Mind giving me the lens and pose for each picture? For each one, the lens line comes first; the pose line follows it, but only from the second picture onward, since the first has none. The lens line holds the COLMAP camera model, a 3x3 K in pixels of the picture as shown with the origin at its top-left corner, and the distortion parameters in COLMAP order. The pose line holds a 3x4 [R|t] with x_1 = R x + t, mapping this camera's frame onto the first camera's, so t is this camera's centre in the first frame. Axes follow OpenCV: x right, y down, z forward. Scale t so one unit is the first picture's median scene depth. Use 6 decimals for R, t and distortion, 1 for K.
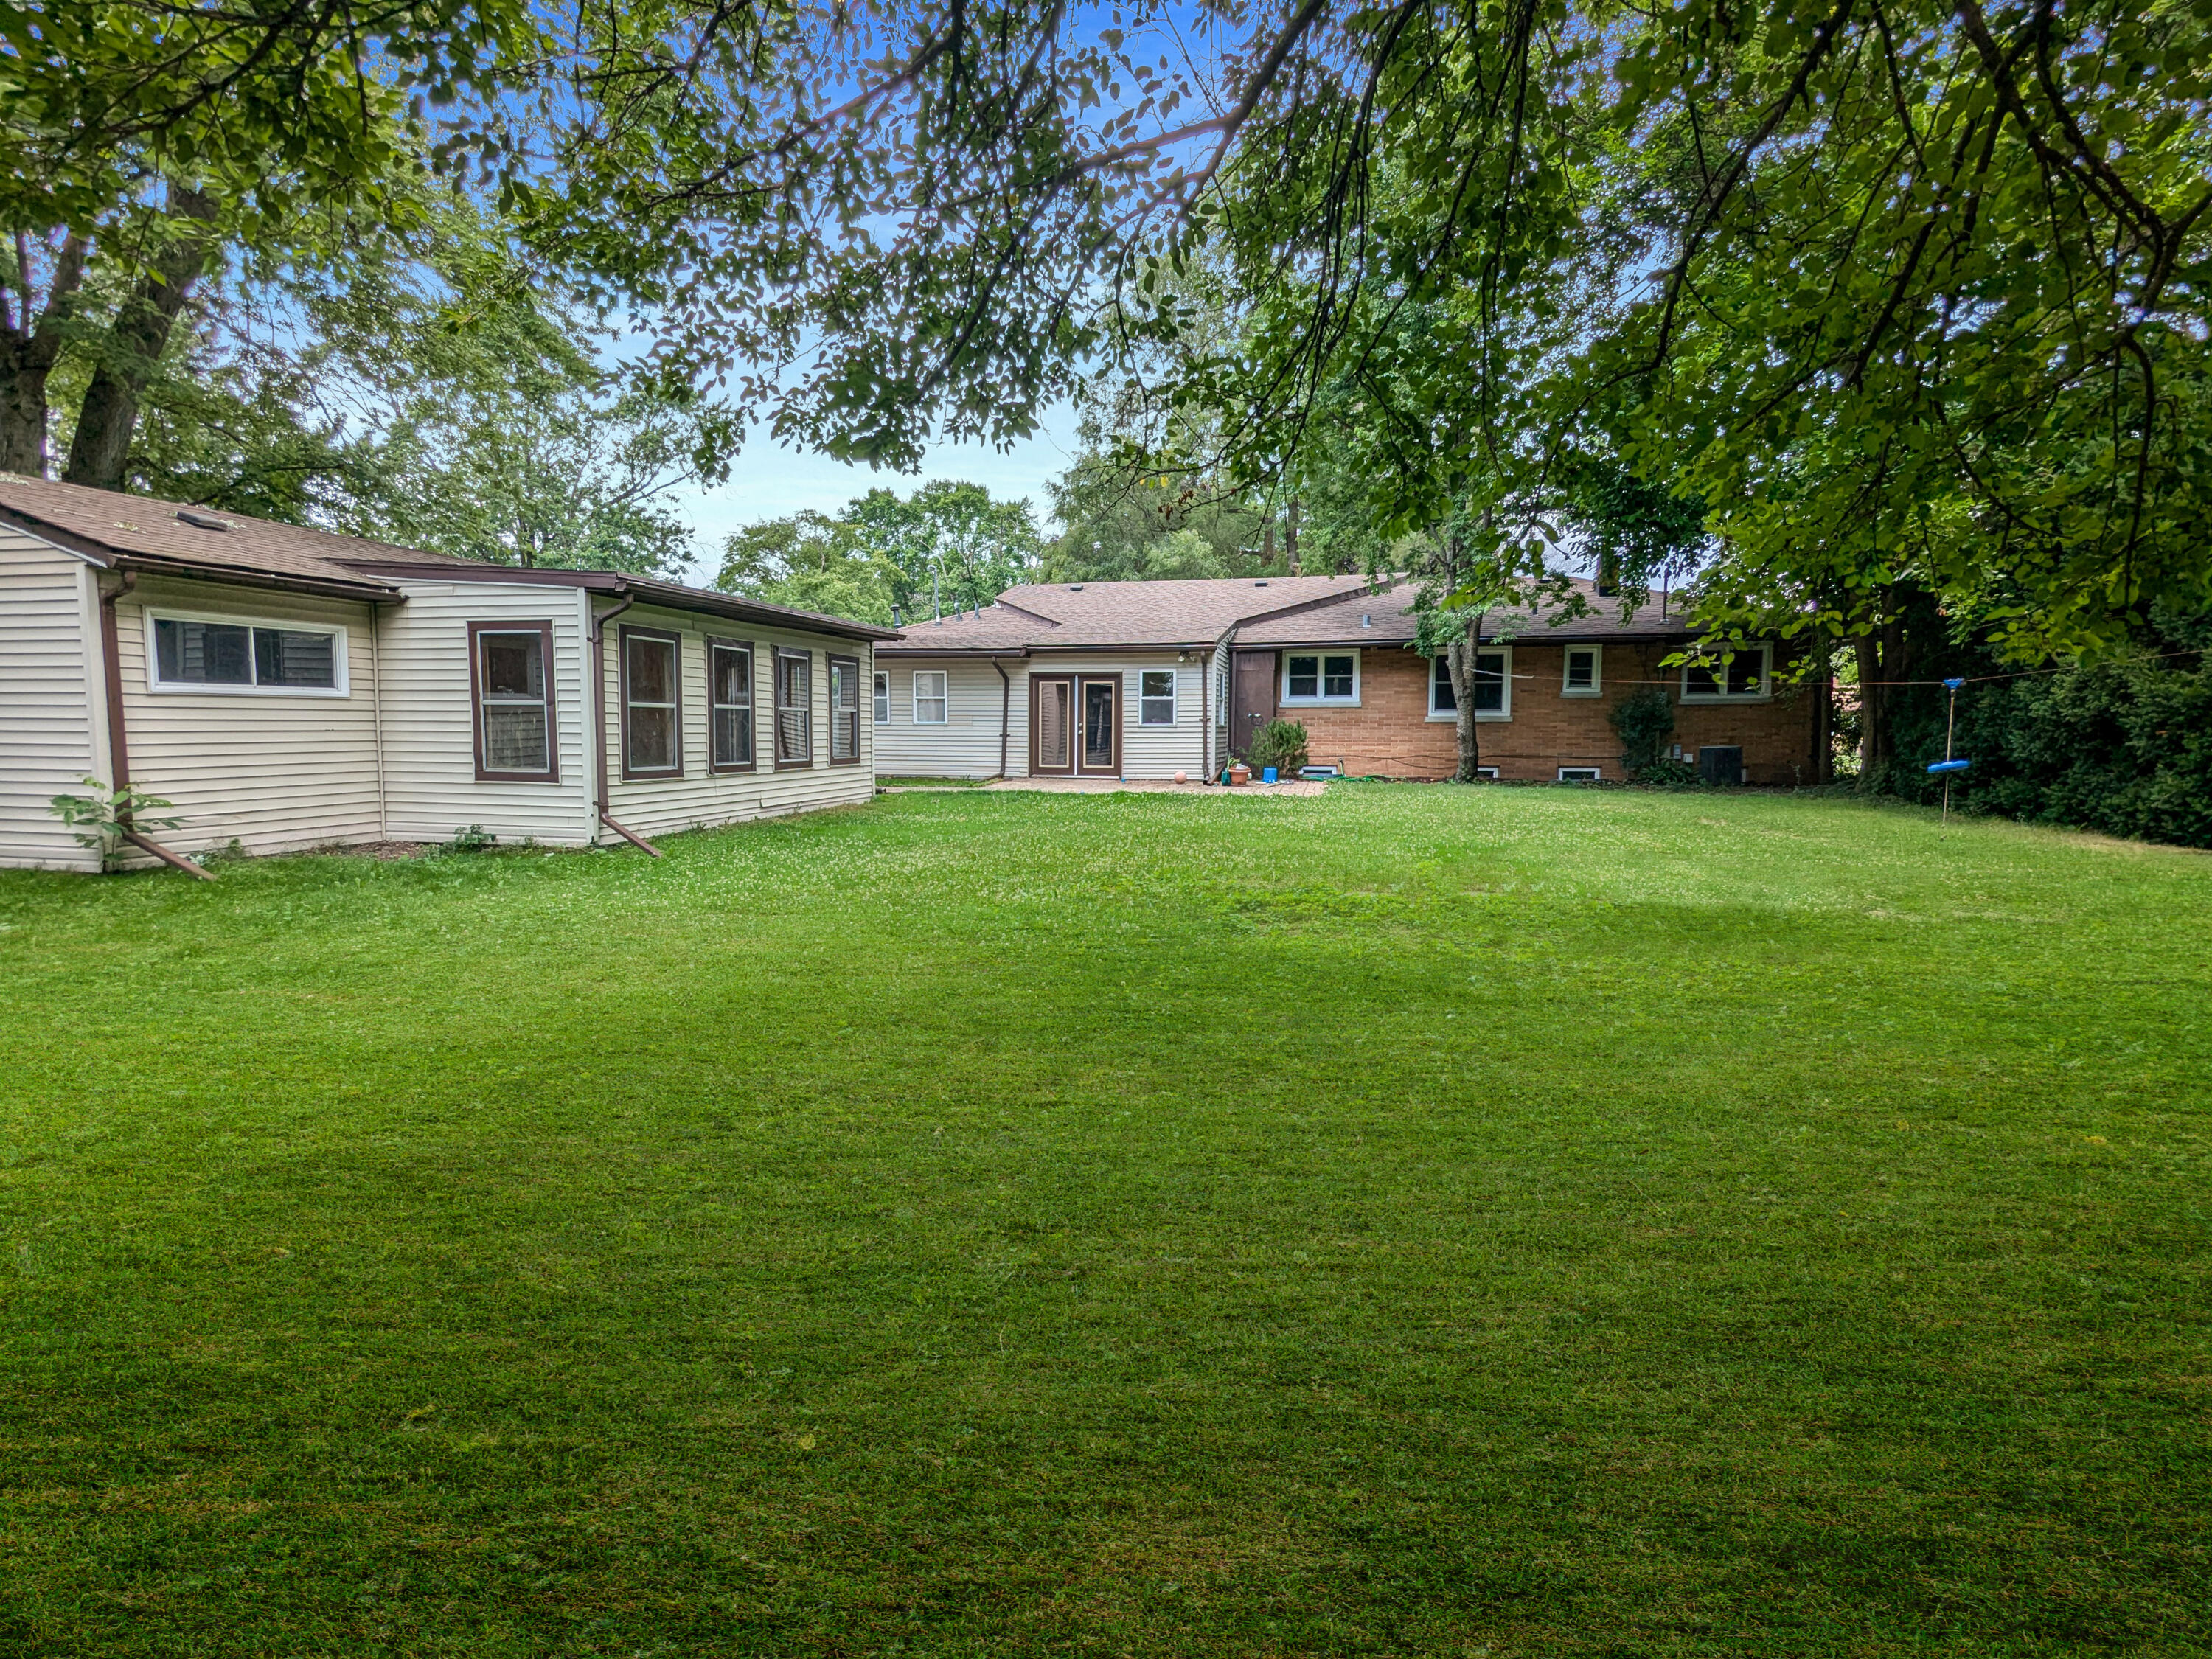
lens RADIAL K [[1078.5, 0, 1106.0], [0, 1078.5, 829.5], [0, 0, 1]] dist [-0.020408, 0.000029]
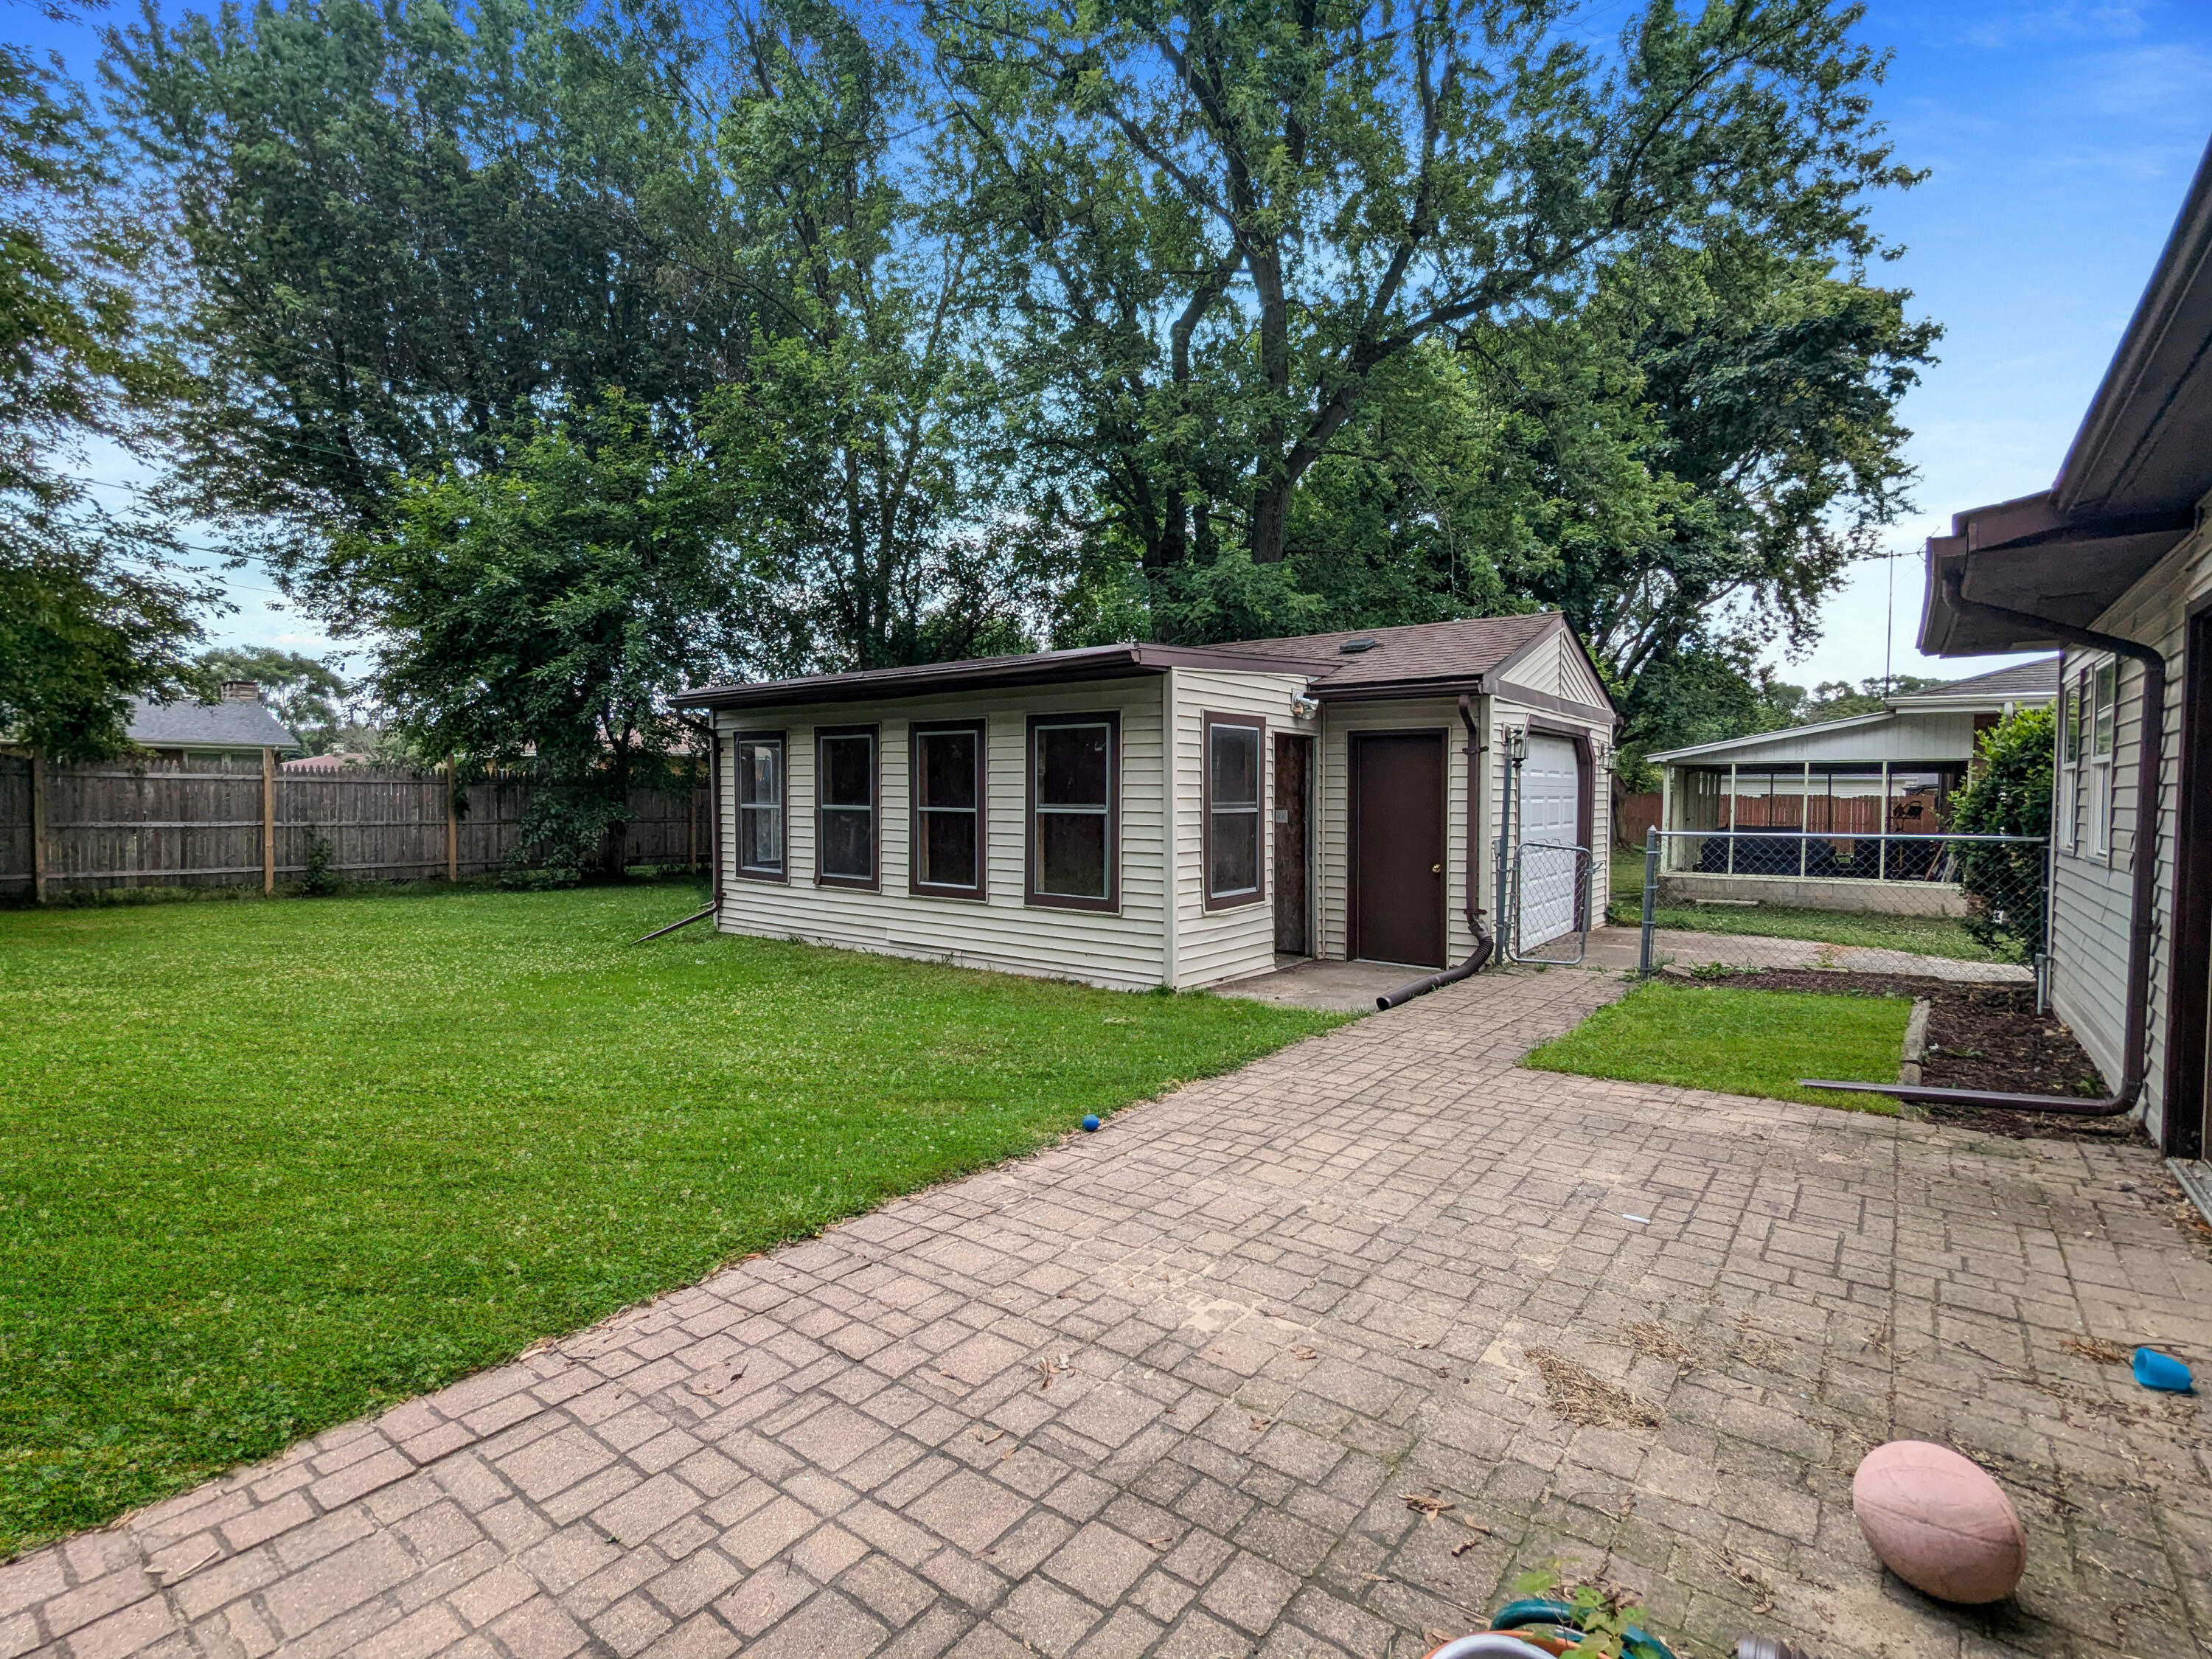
lens RADIAL K [[1078.5, 0, 1106.0], [0, 1078.5, 829.5], [0, 0, 1]] dist [-0.020408, 0.000029]
pose [[-0.405502, -0.006709, -0.914070, 0.330864], [-0.115591, 0.992322, 0.043996, -0.158482], [0.906756, 0.123499, -0.403164, 1.531161]]
